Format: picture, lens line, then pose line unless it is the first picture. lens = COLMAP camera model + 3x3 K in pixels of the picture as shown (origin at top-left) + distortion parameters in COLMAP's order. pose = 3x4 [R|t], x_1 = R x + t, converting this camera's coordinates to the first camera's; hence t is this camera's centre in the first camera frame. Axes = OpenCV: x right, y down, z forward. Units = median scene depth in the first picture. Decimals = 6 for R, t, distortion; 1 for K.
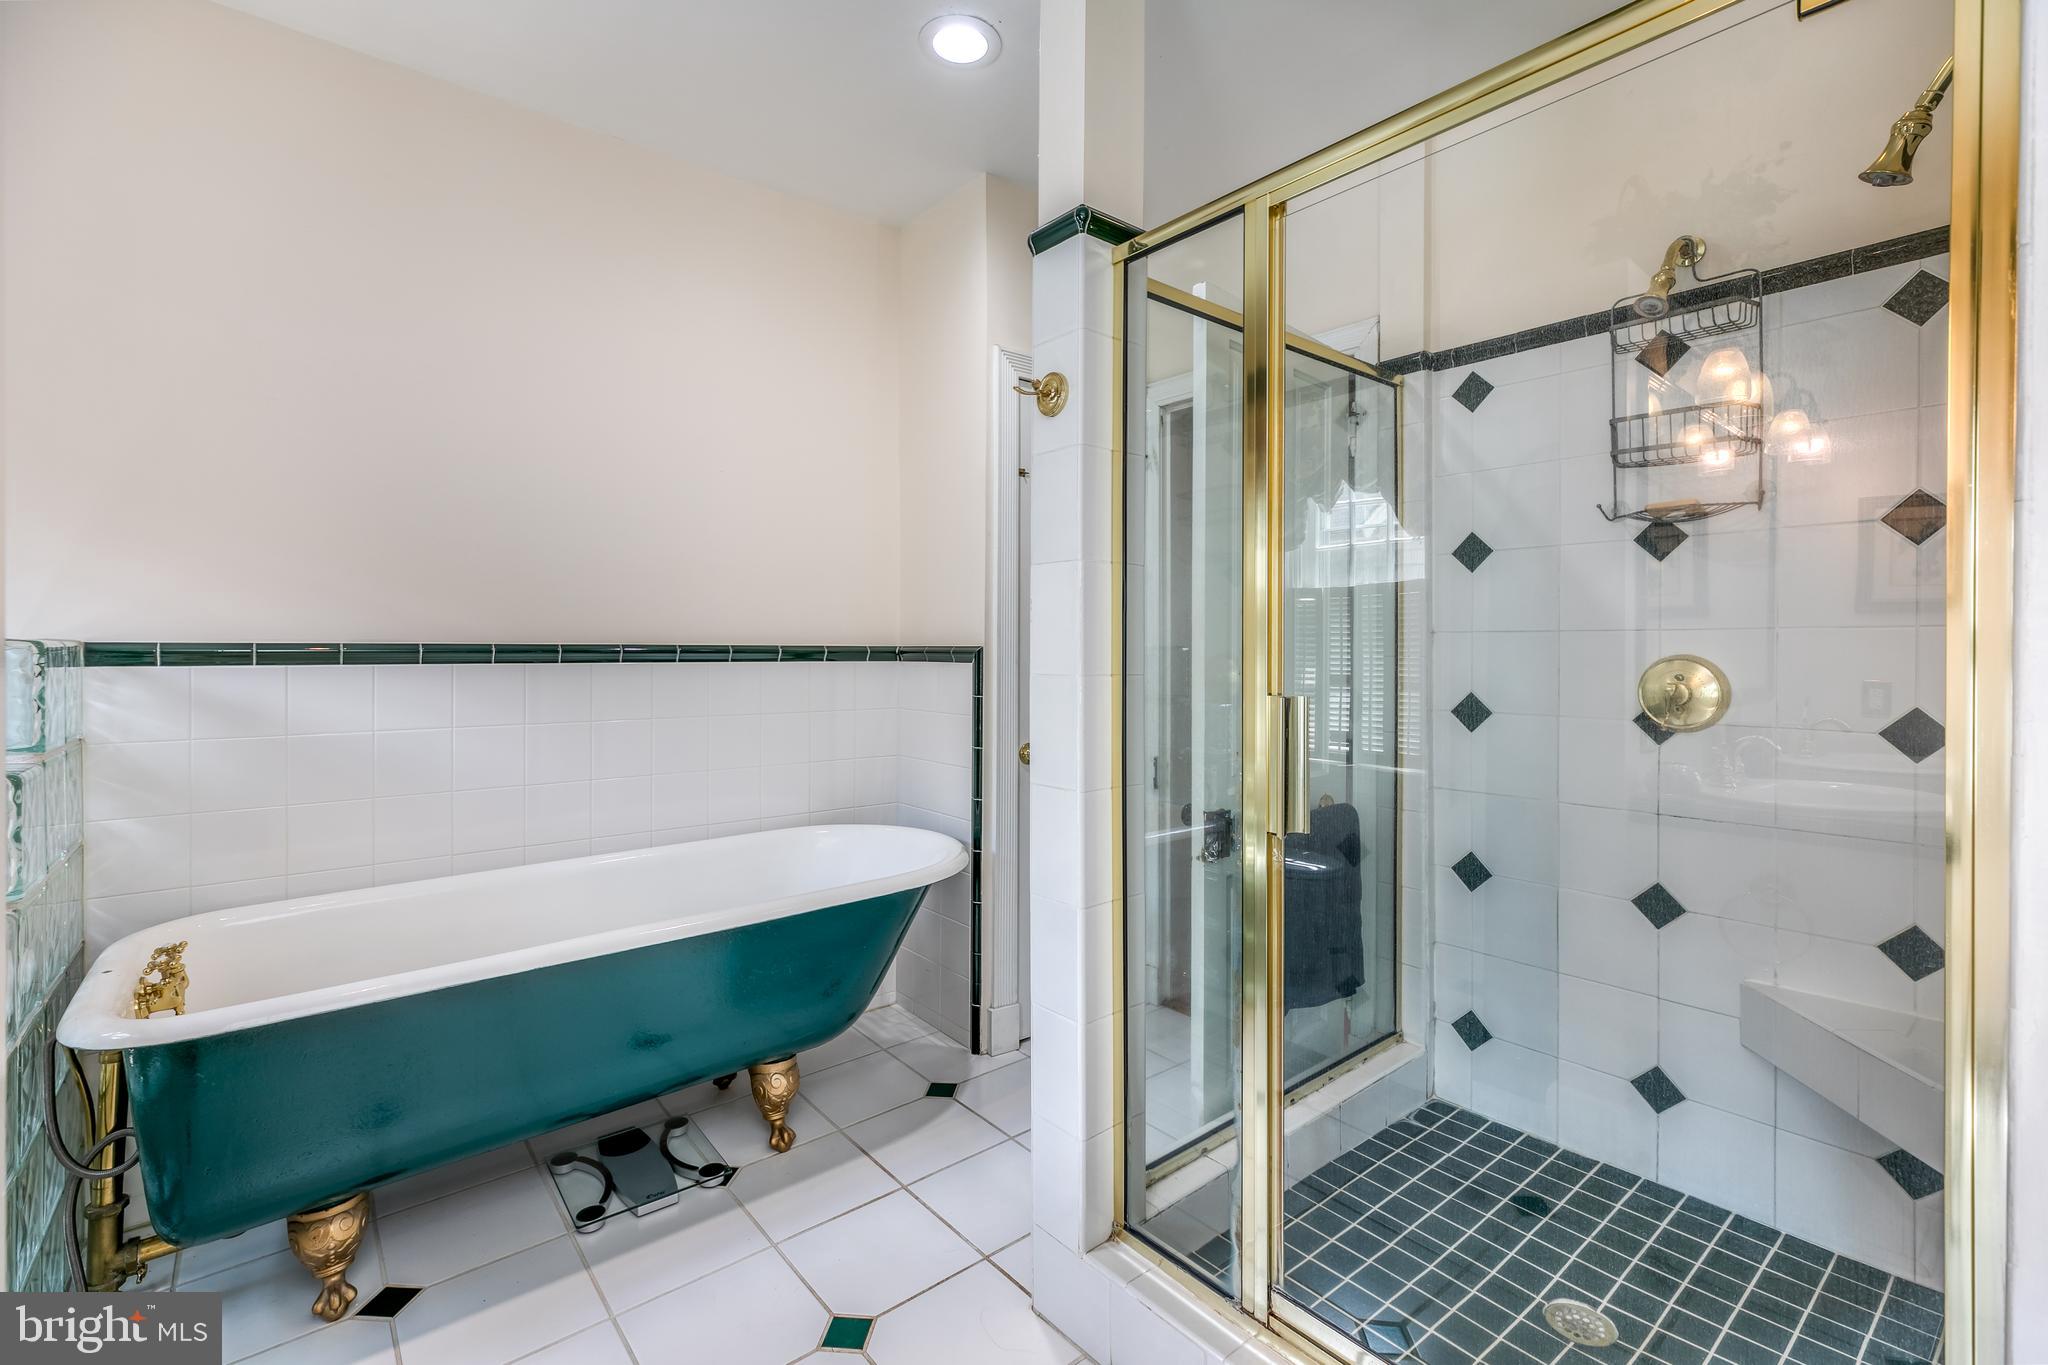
lens RADIAL K [[924.8, 0, 1015.6], [0, 924.8, 652.6], [0, 0, 1]] dist [0.008198, -0.000137]
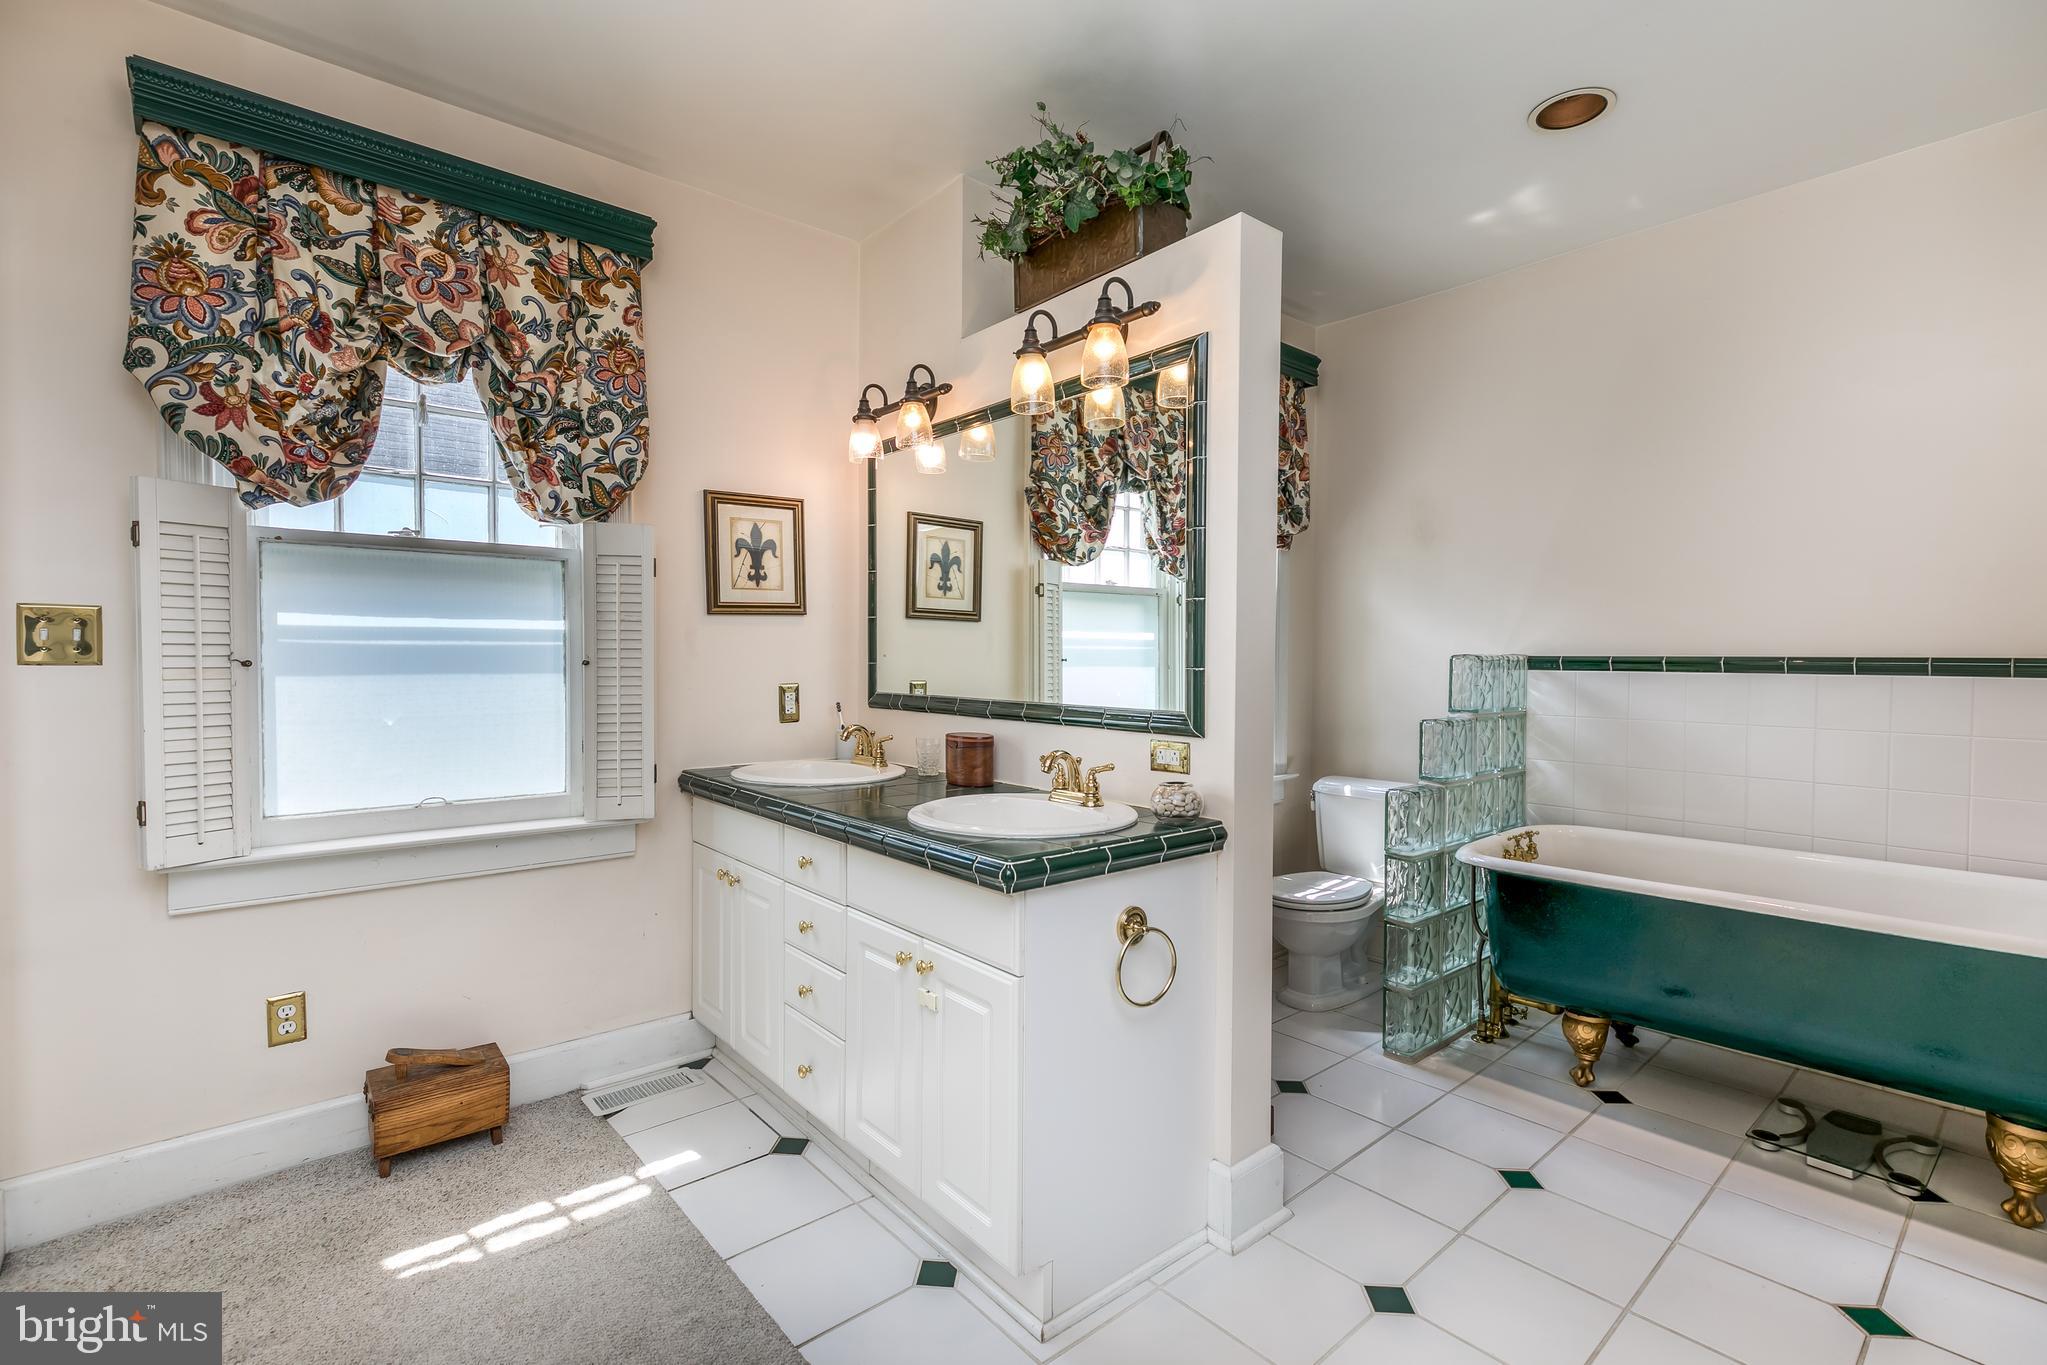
lens RADIAL K [[924.3, 0, 1022.0], [0, 924.3, 675.5], [0, 0, 1]] dist [0.008198, -0.000137]
pose [[0.033430, 0.023522, -0.999164, 0.677617], [-0.010408, 0.999677, 0.023186, -0.004053], [0.999387, 0.009625, 0.033664, -0.000792]]
